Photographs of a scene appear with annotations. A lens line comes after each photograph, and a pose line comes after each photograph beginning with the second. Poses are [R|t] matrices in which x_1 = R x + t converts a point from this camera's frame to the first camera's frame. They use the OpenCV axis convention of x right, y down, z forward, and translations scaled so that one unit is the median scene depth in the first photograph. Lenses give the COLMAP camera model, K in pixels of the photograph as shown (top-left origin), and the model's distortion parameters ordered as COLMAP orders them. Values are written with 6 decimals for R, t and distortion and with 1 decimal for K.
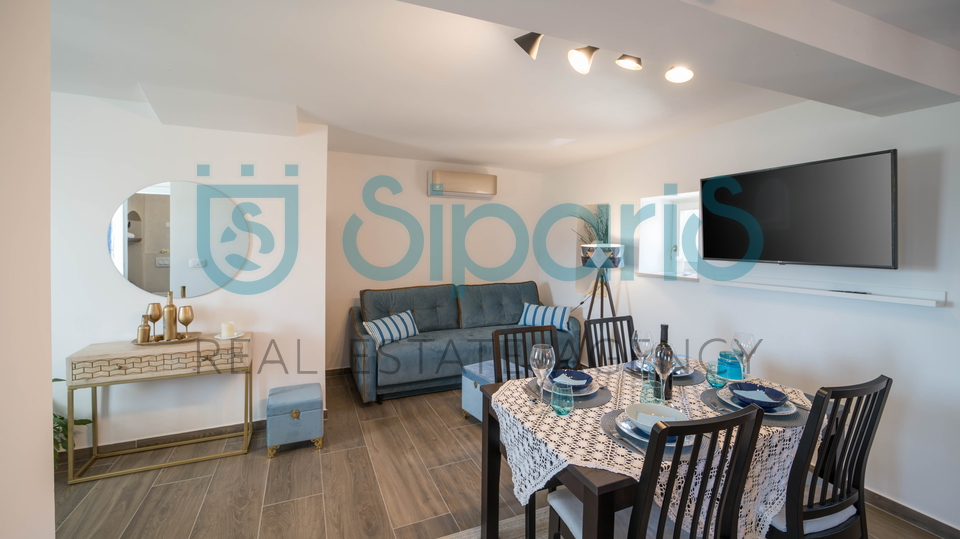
lens RADIAL K [[396.4, 0, 442.2], [0, 396.4, 248.8], [0, 0, 1]] dist [-0.002426, -0.000229]
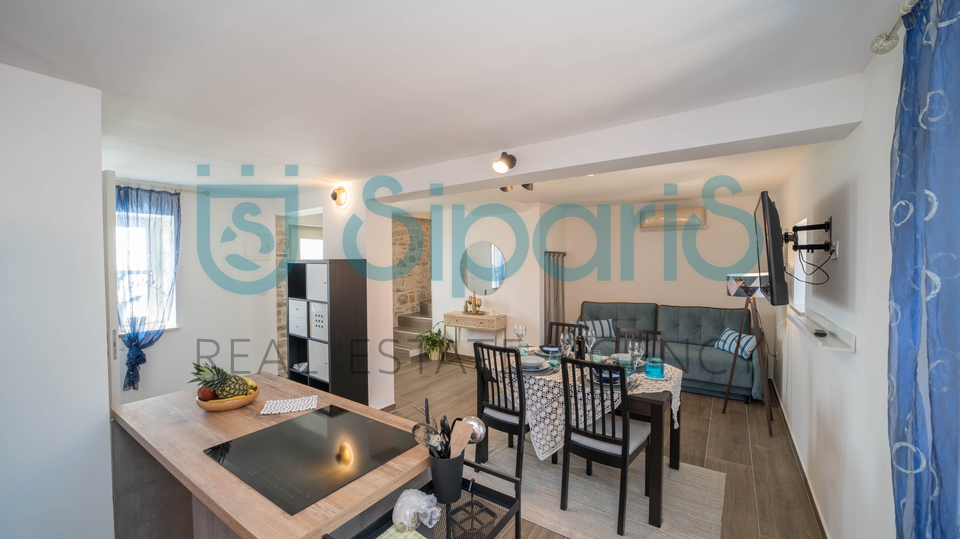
lens RADIAL K [[424.6, 0, 480.0], [0, 424.6, 269.5], [0, 0, 1]] dist [-0.024717, -0.000196]
pose [[0.498494, 0.009067, -0.866846, 1.416691], [-0.004654, 0.999959, 0.007783, -0.036294], [0.866881, 0.000155, 0.498515, -0.172561]]
